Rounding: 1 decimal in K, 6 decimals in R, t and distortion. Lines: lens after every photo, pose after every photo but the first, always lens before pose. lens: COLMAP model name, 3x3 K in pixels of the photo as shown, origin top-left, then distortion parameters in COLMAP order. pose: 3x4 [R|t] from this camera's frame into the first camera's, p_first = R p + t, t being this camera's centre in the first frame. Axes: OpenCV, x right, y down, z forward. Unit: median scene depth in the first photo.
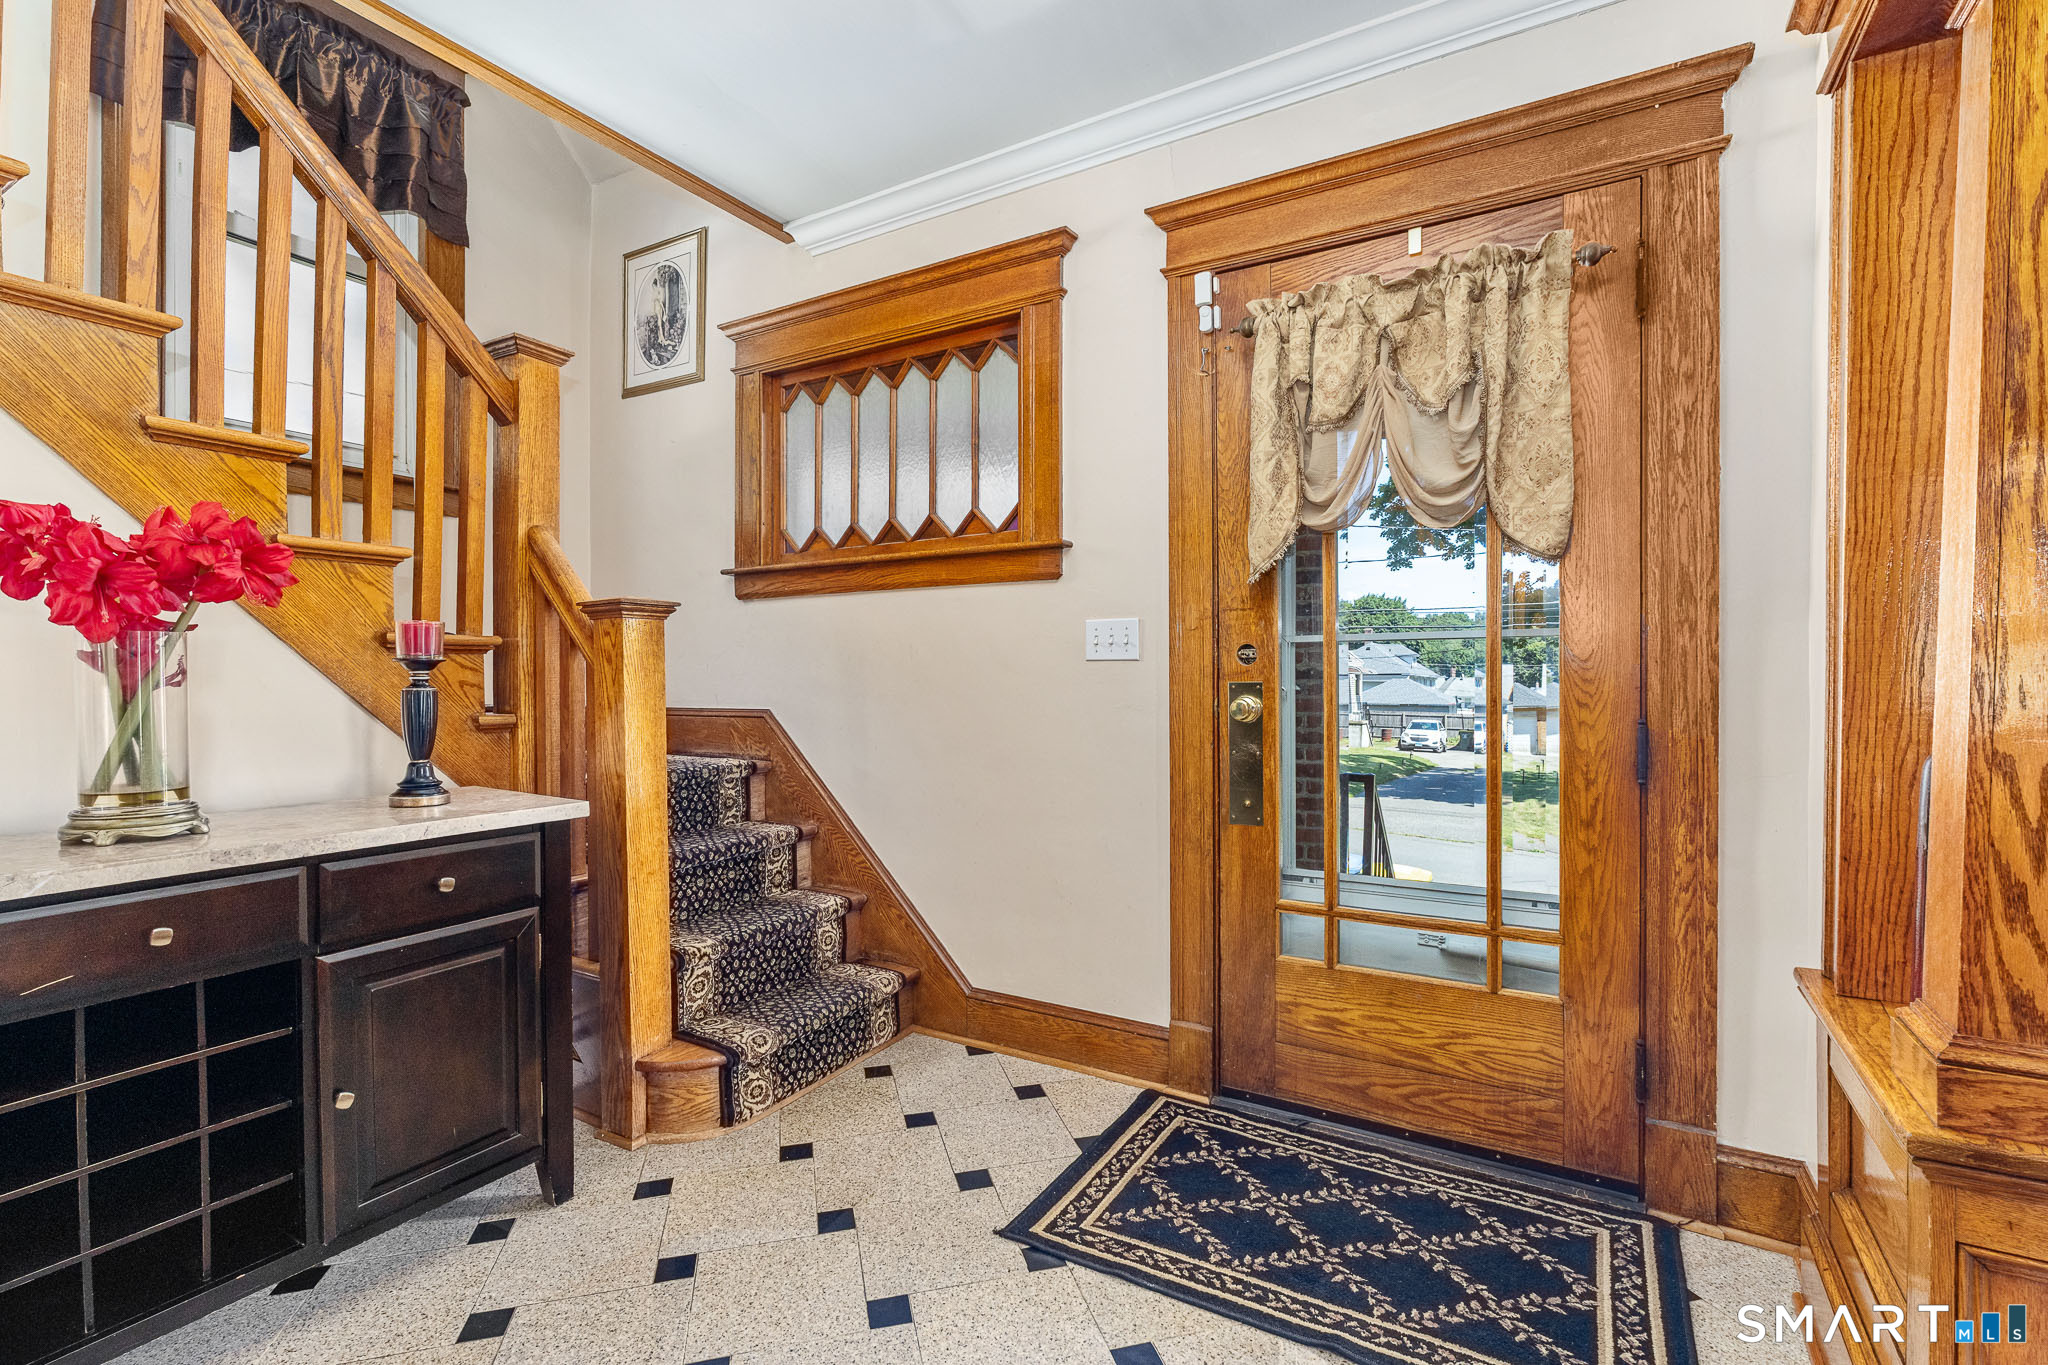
lens RADIAL K [[919.0, 0, 1027.9], [0, 919.0, 690.8], [0, 0, 1]] dist [-0.003942, -0.000114]
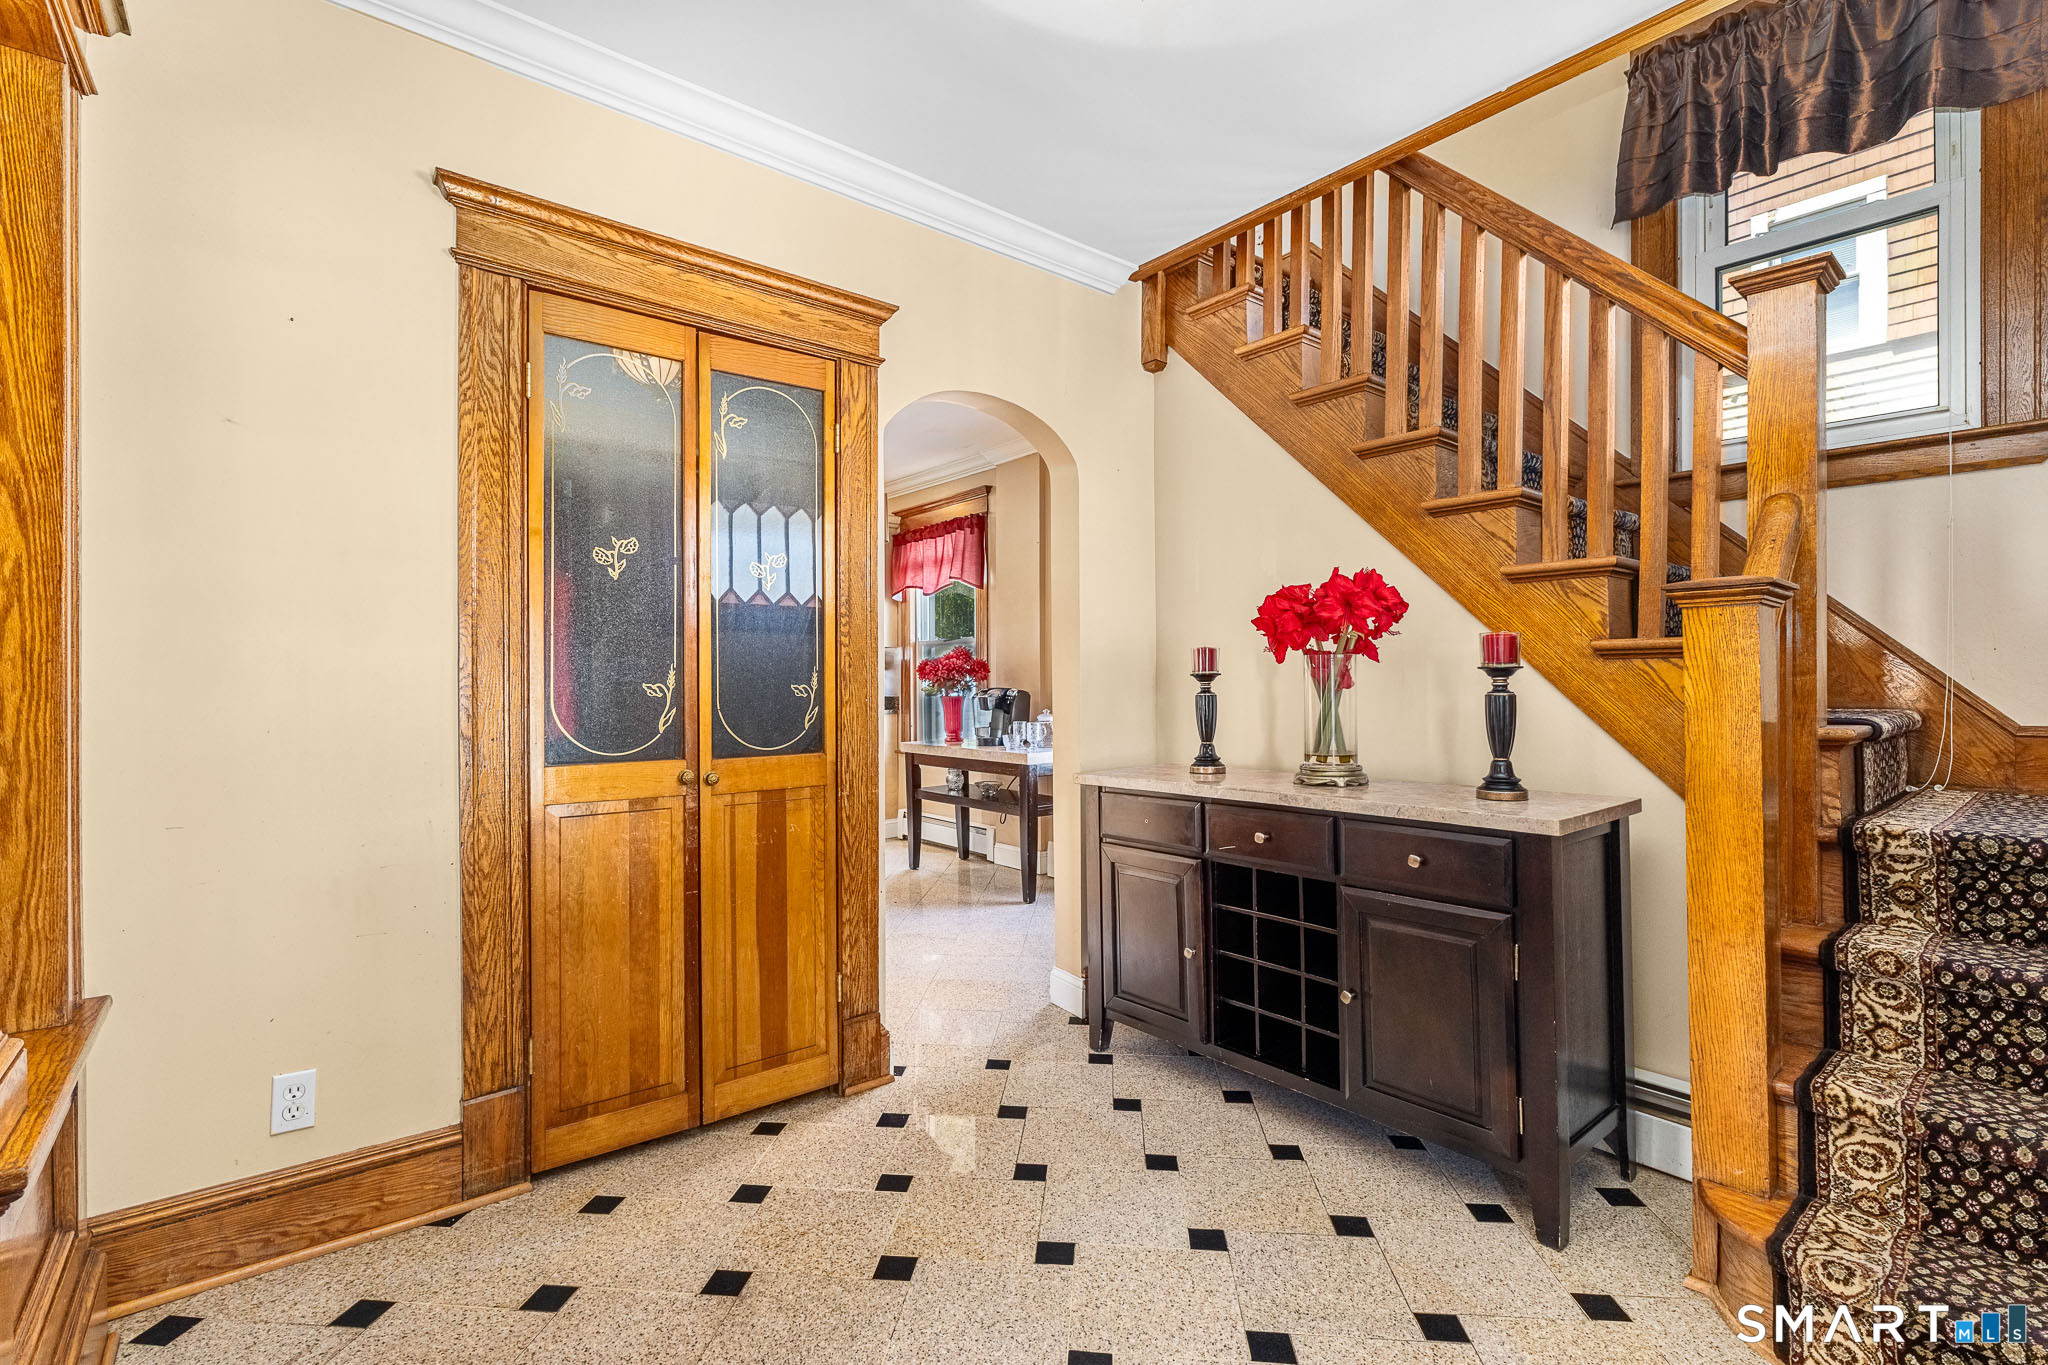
lens RADIAL K [[919.0, 0, 1028.0], [0, 919.0, 678.5], [0, 0, 1]] dist [-0.003942, -0.000114]
pose [[-0.335293, 0.000664, -0.942114, 0.577459], [-0.005126, 0.999984, 0.002529, -0.021687], [0.942100, 0.005677, -0.335284, 0.845538]]
